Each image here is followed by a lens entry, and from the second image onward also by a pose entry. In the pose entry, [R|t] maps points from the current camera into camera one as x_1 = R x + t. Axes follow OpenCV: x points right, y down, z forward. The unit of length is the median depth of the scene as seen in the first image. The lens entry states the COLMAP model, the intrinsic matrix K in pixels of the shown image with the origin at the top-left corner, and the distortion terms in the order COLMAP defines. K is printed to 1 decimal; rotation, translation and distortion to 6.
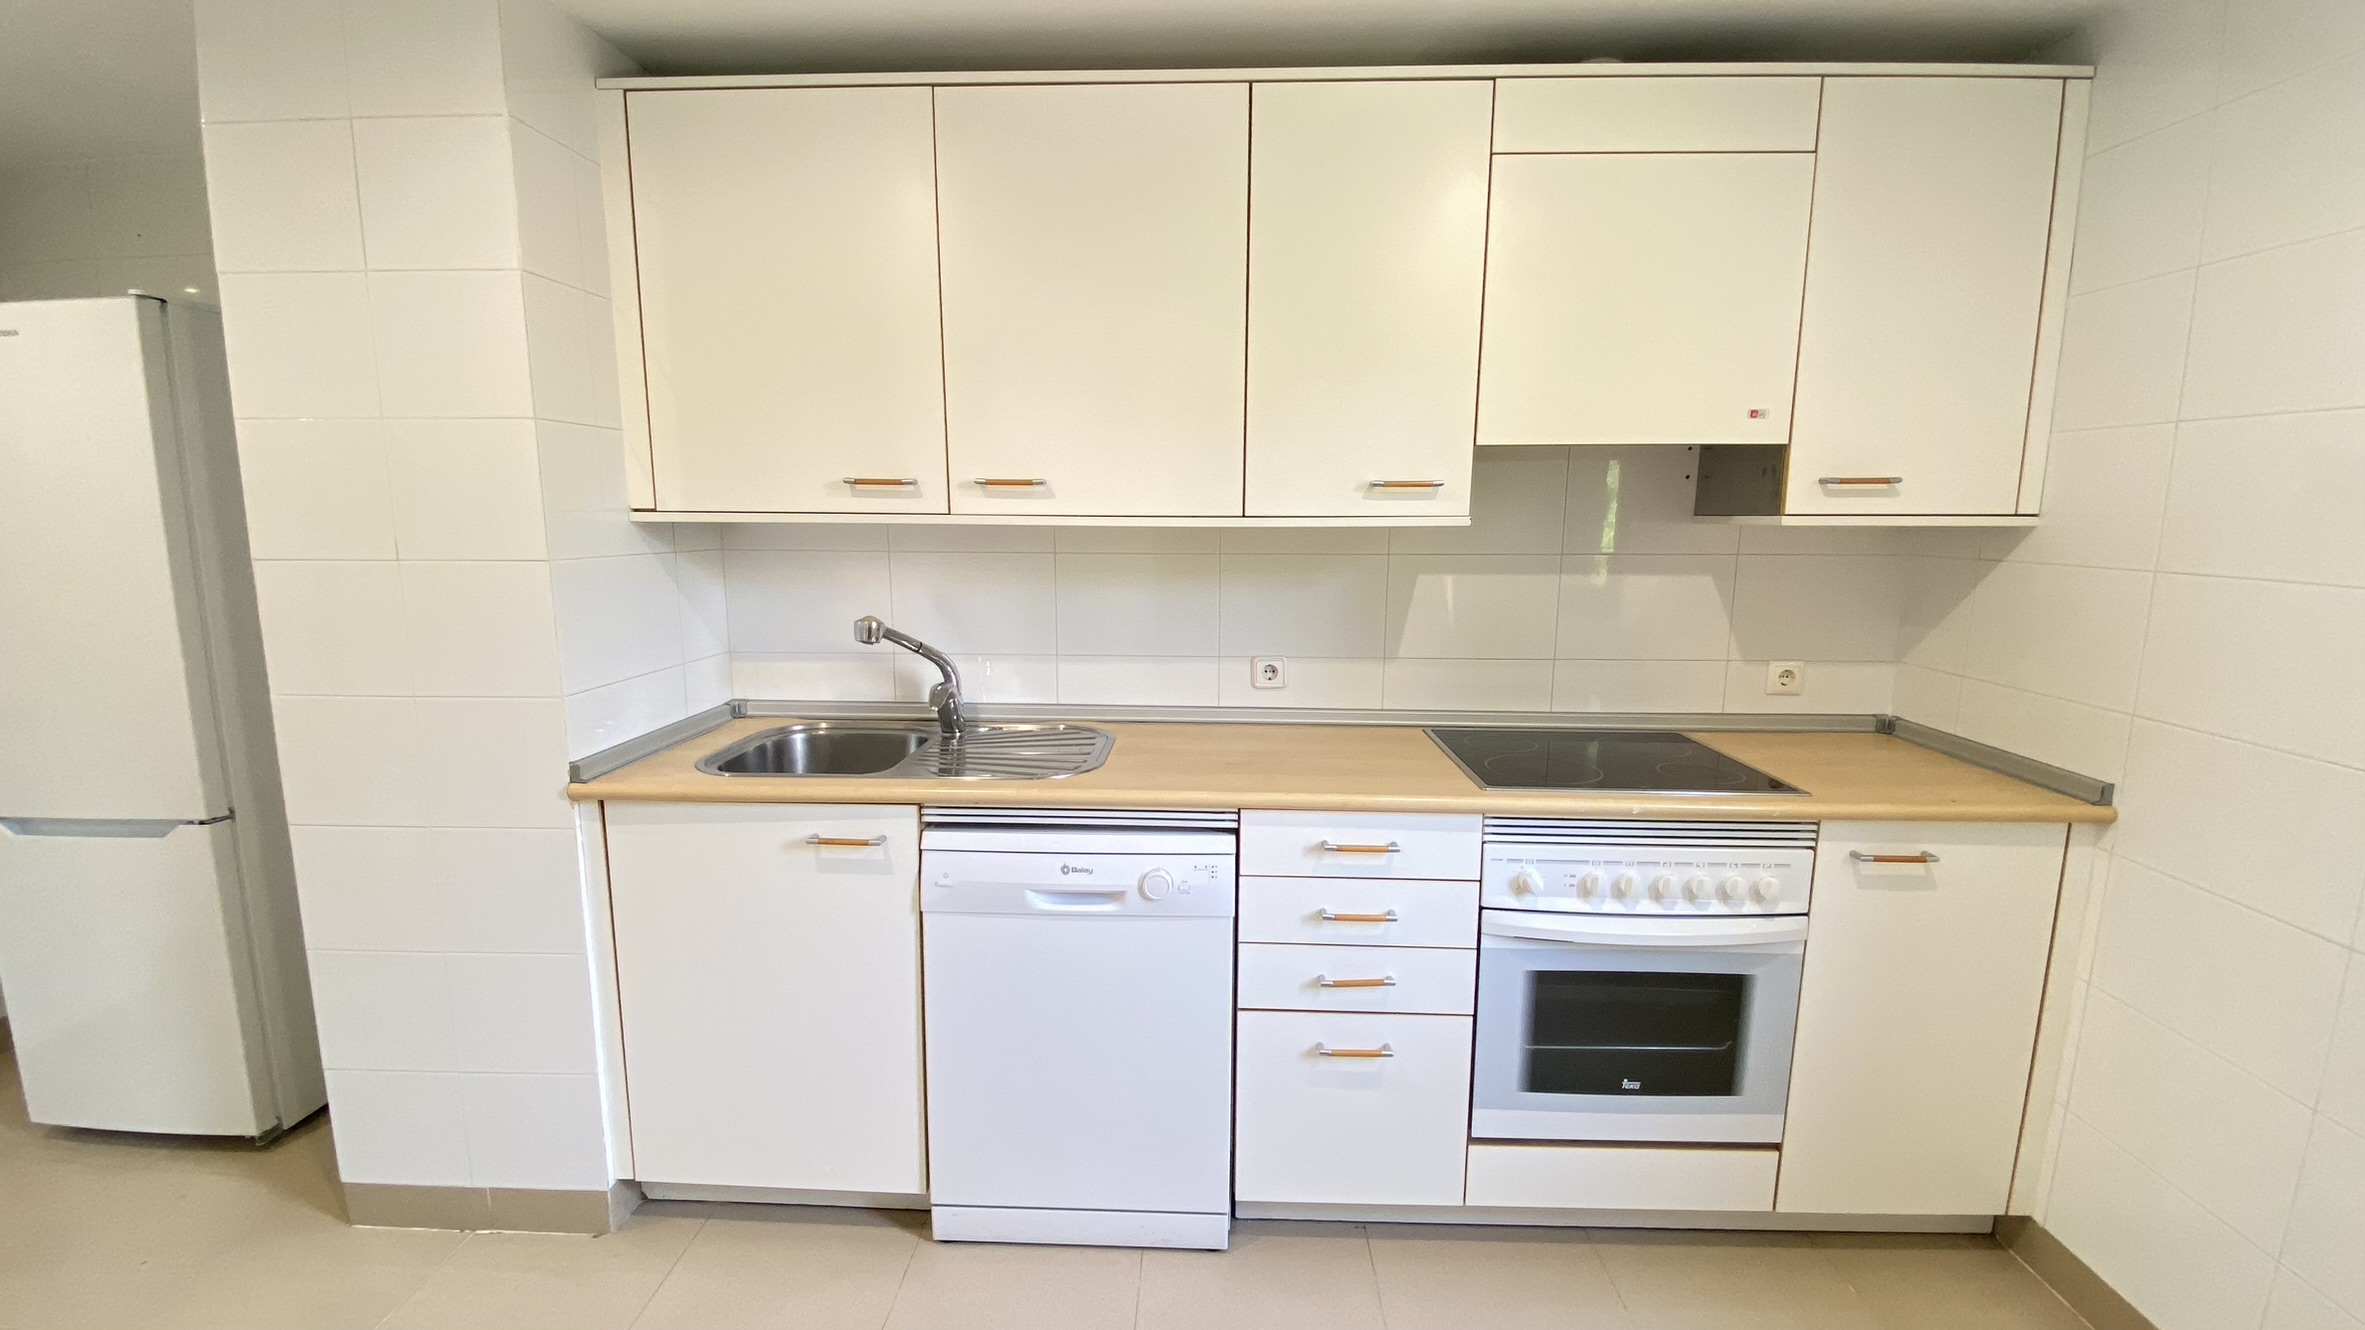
lens RADIAL K [[961.8, 0, 1185.9], [0, 961.8, 657.8], [0, 0, 1]] dist [0.004042, -0.004274]
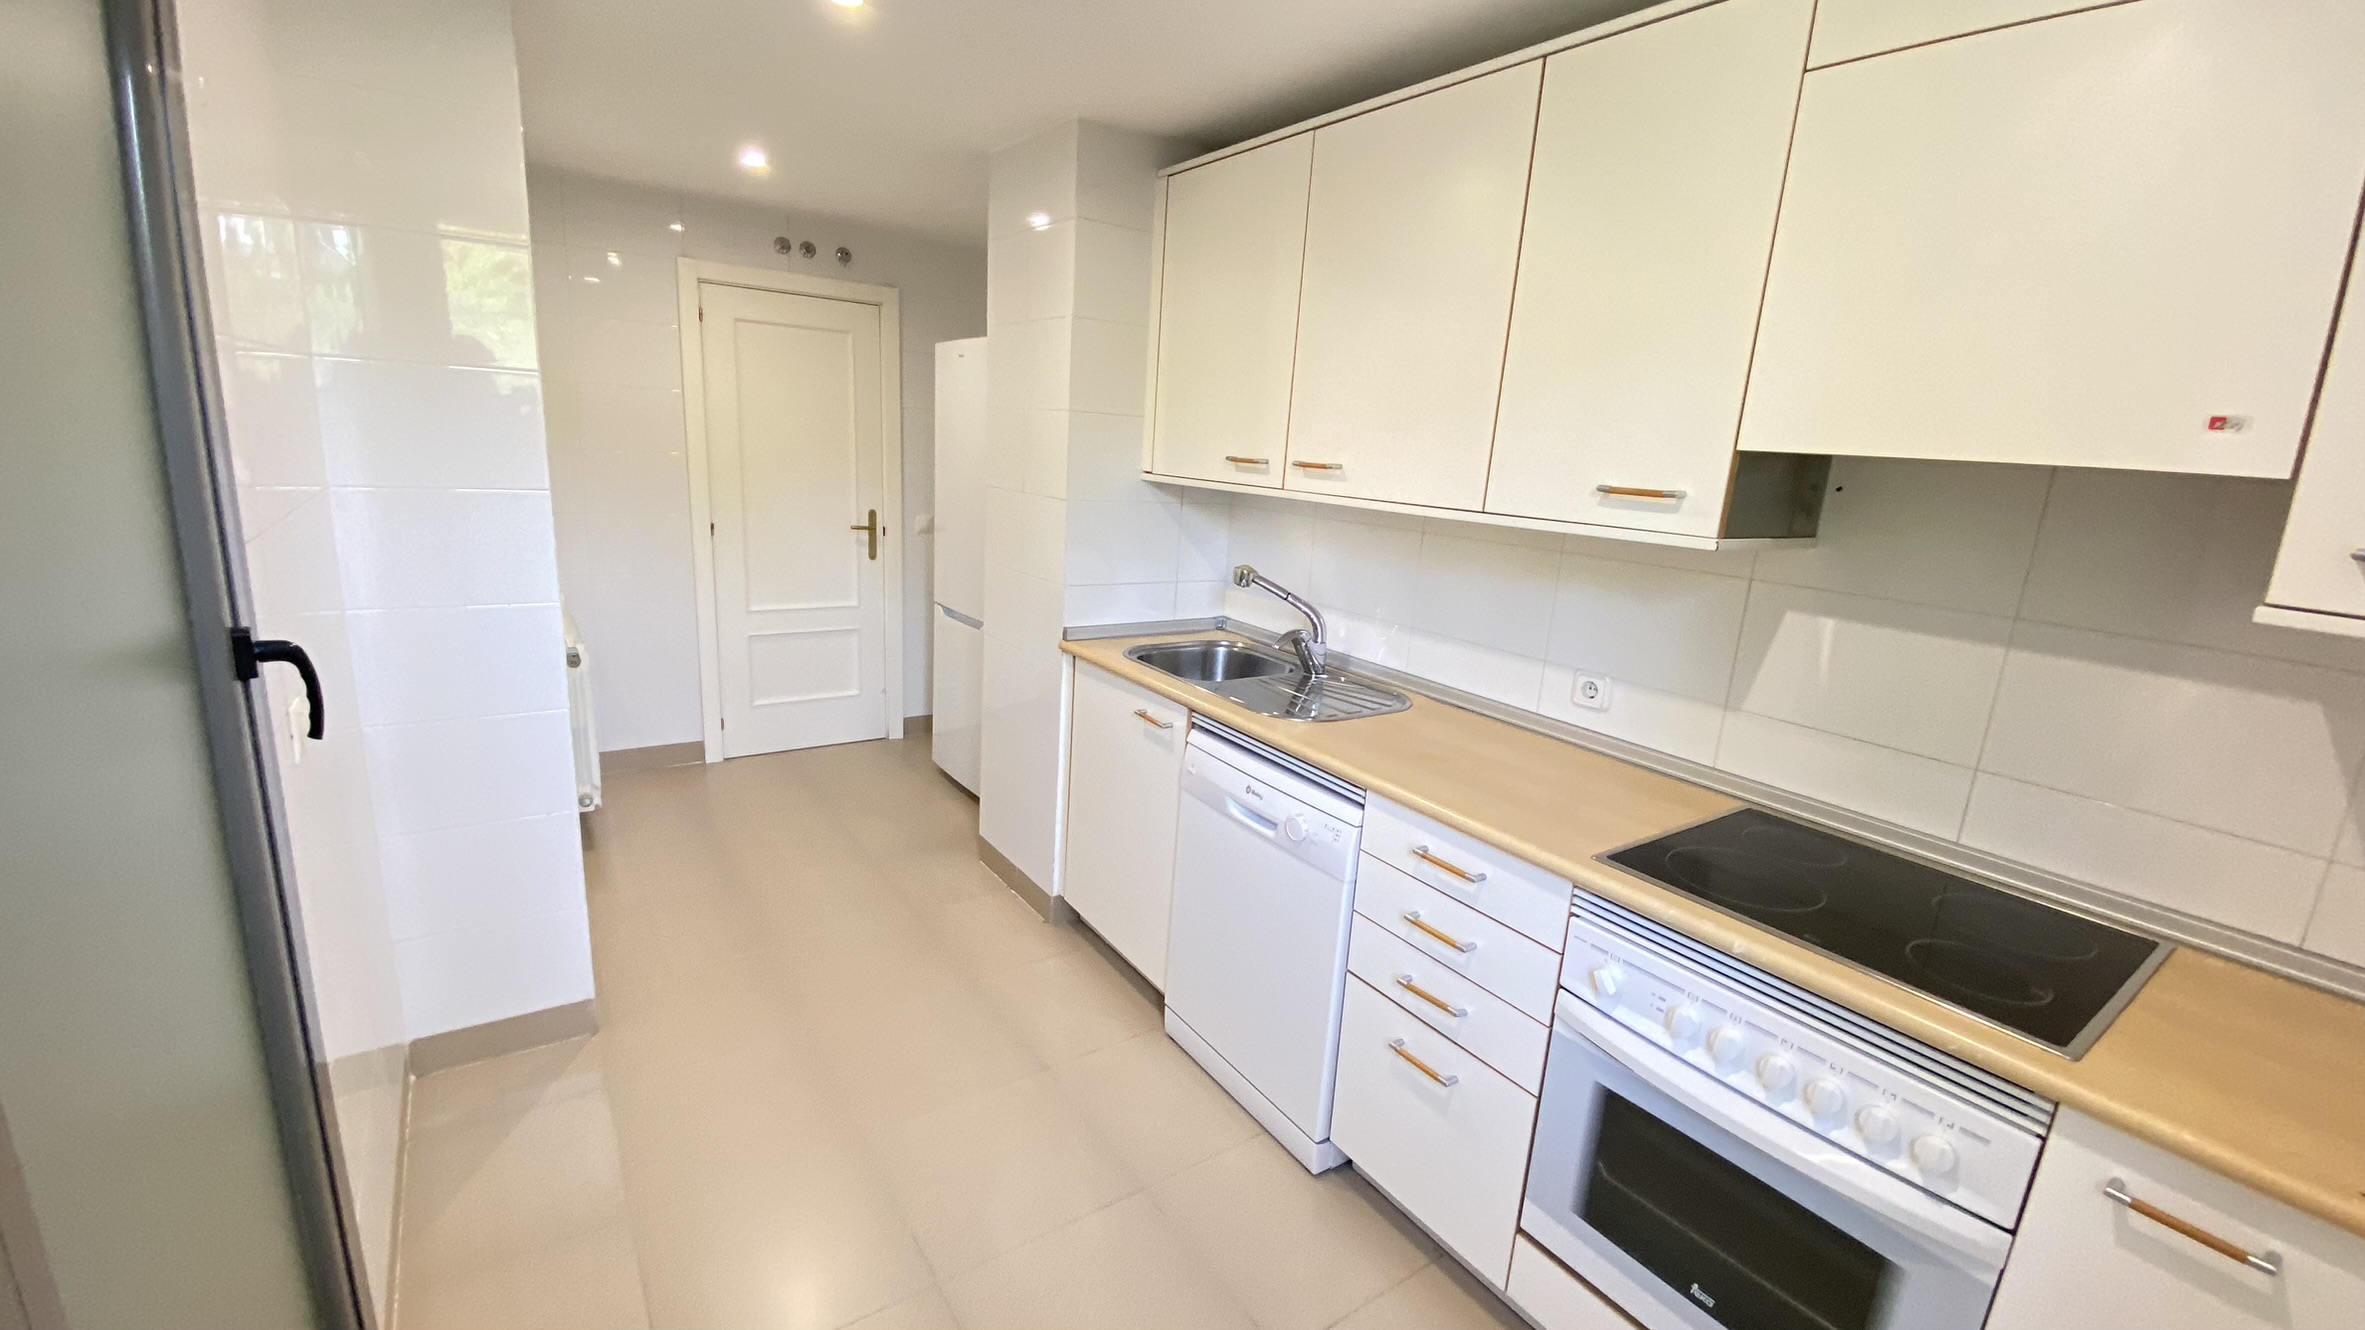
lens RADIAL K [[961.8, 0, 1170.5], [0, 961.8, 663.5], [0, 0, 1]] dist [0.004042, -0.004274]
pose [[0.590759, 0.216226, -0.777335, 0.677503], [-0.175668, 0.974779, 0.137643, -0.078990], [0.787492, 0.055239, 0.613844, 0.157738]]
